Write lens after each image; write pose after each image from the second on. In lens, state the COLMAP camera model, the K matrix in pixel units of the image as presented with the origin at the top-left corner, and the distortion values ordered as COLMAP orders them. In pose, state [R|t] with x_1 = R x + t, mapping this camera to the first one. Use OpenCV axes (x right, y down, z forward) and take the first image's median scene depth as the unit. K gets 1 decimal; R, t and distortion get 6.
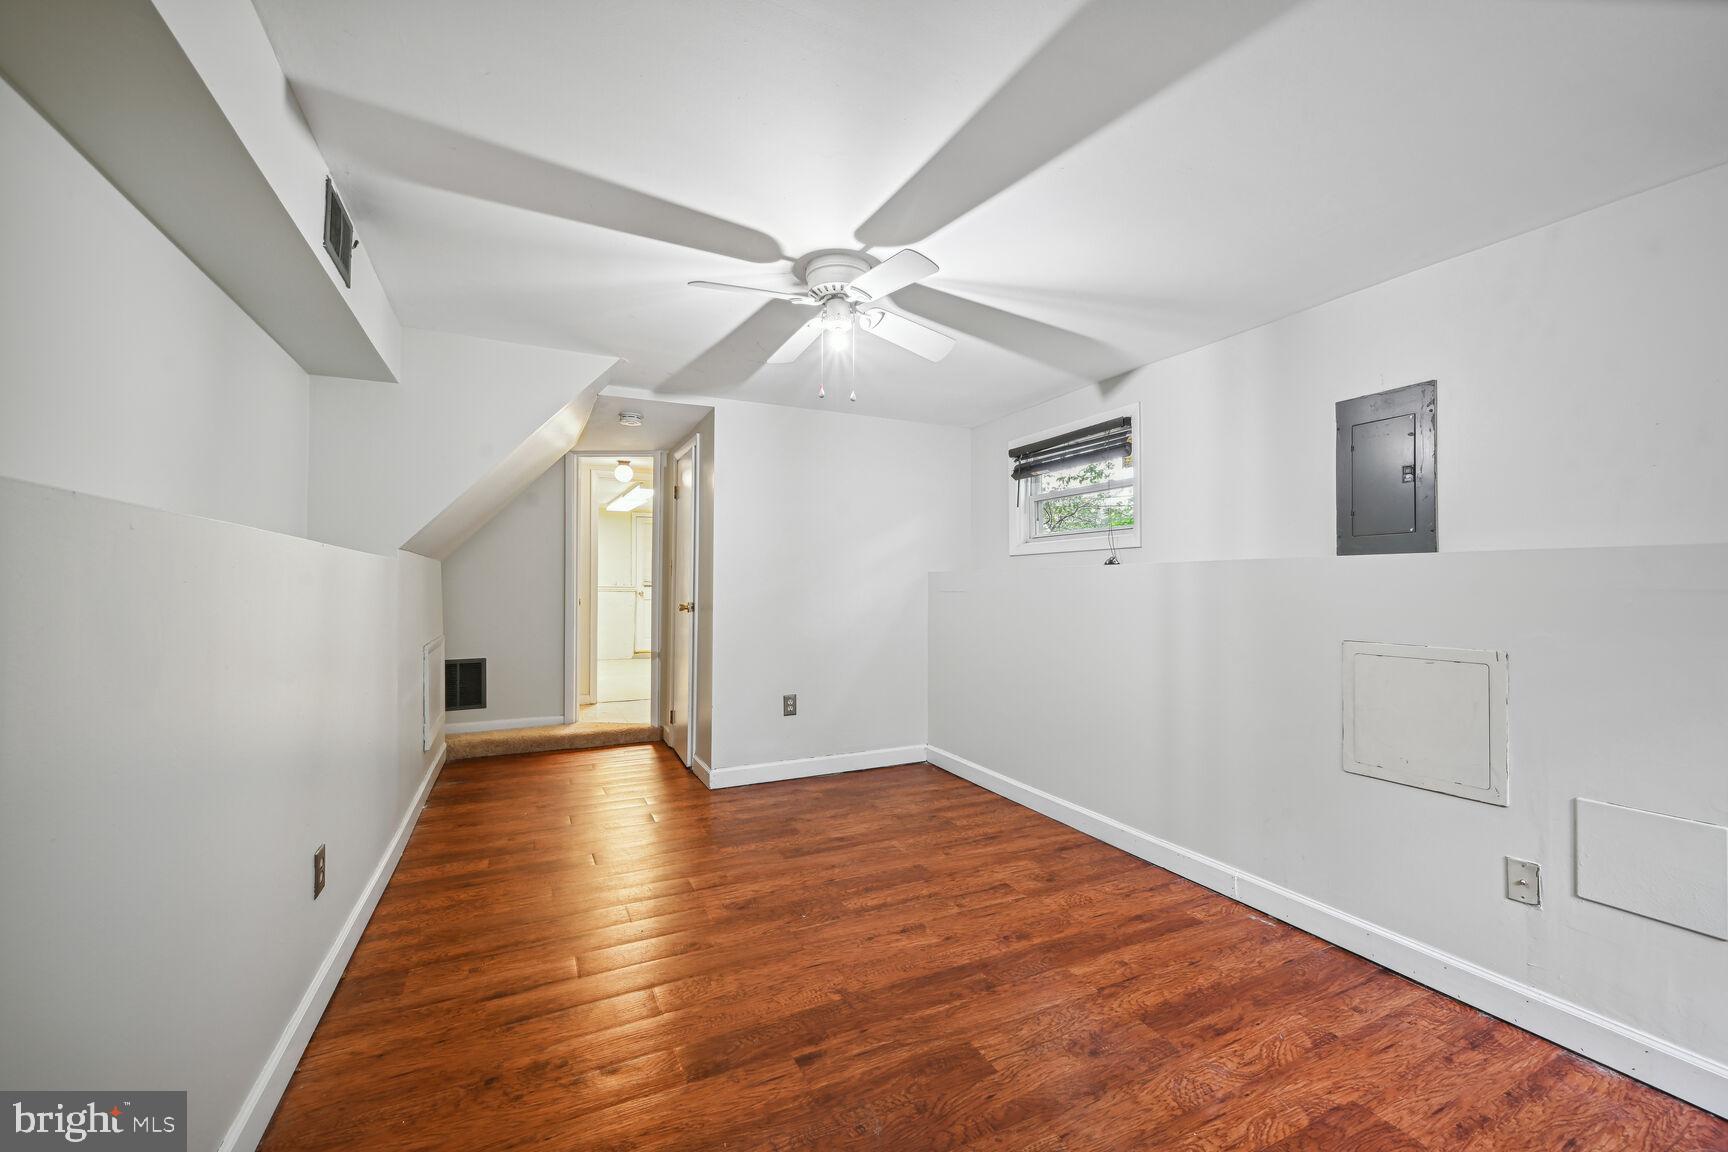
lens RADIAL K [[695.1, 0, 869.1], [0, 695.1, 574.7], [0, 0, 1]] dist [-0.013352, -0.000186]
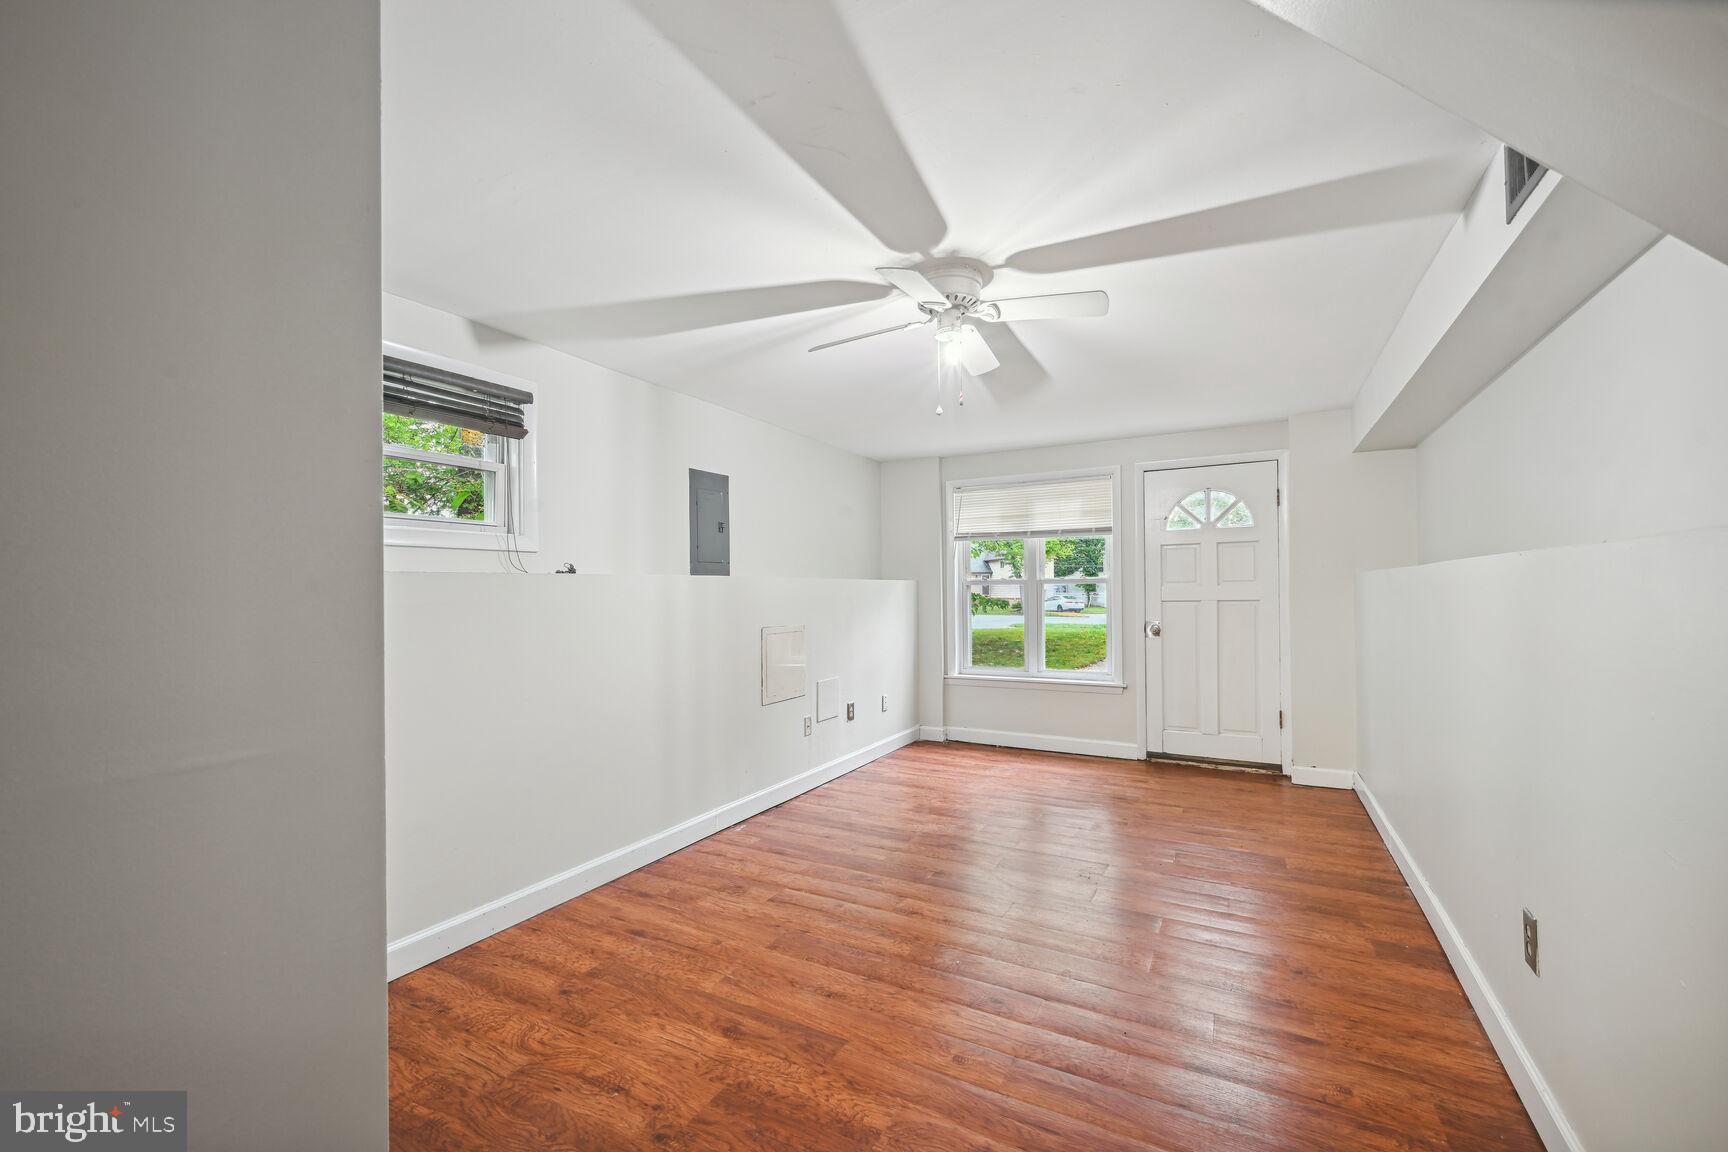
lens RADIAL K [[695.1, 0, 871.2], [0, 695.1, 587.6], [0, 0, 1]] dist [-0.013352, -0.000186]
pose [[-0.577287, 0.002526, 0.816537, -0.635696], [-0.007178, 0.999941, -0.008169, 0.008771], [-0.816510, -0.010577, -0.577235, 1.337704]]
